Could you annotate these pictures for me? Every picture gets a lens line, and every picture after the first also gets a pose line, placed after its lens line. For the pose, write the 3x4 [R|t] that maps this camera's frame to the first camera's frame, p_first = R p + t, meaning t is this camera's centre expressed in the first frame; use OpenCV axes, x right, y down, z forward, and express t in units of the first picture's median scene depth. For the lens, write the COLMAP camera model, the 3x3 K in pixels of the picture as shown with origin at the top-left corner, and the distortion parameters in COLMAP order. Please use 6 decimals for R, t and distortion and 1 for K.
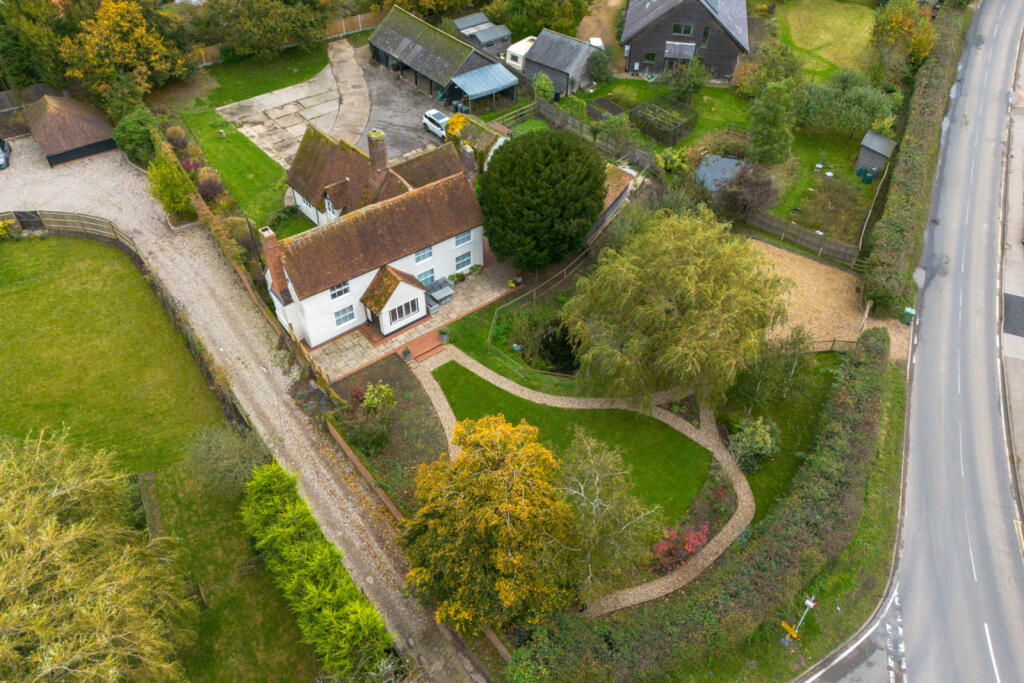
lens RADIAL K [[774.9, 0, 510.1], [0, 774.9, 322.6], [0, 0, 1]] dist [0.116757, -0.140590]
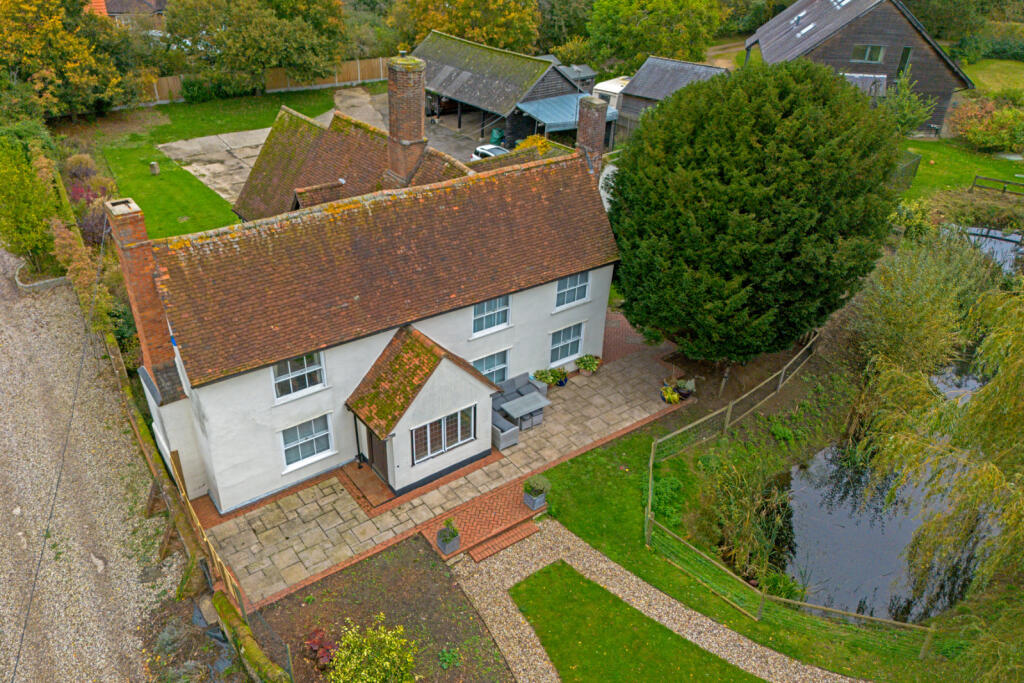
lens RADIAL K [[788.8, 0, 474.0], [0, 788.8, 337.8], [0, 0, 1]] dist [0.116297, -0.135326]
pose [[0.998181, 0.031758, -0.051246, -0.098448], [-0.041994, 0.976140, -0.213042, 0.025047], [0.043257, 0.214806, 0.975698, 0.556341]]
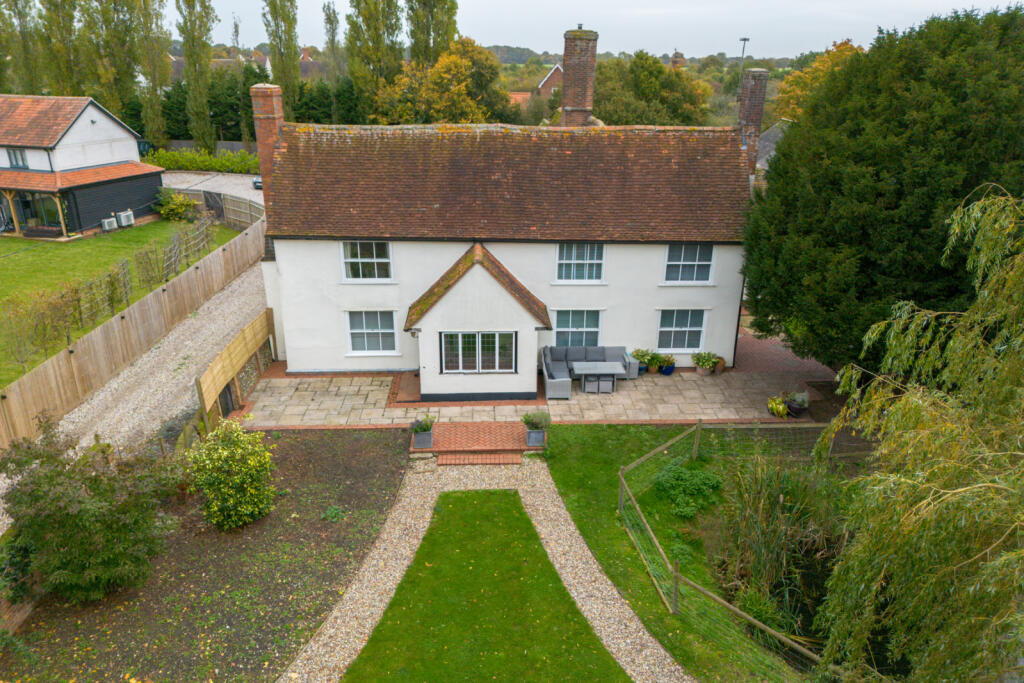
lens RADIAL K [[728.7, 0, 506.5], [0, 728.7, 324.9], [0, 0, 1]] dist [0.096049, -0.103031]
pose [[0.809327, 0.202567, -0.551322, 0.091739], [-0.403249, 0.874106, -0.270794, 0.072789], [0.427060, 0.441481, 0.789122, 0.678389]]
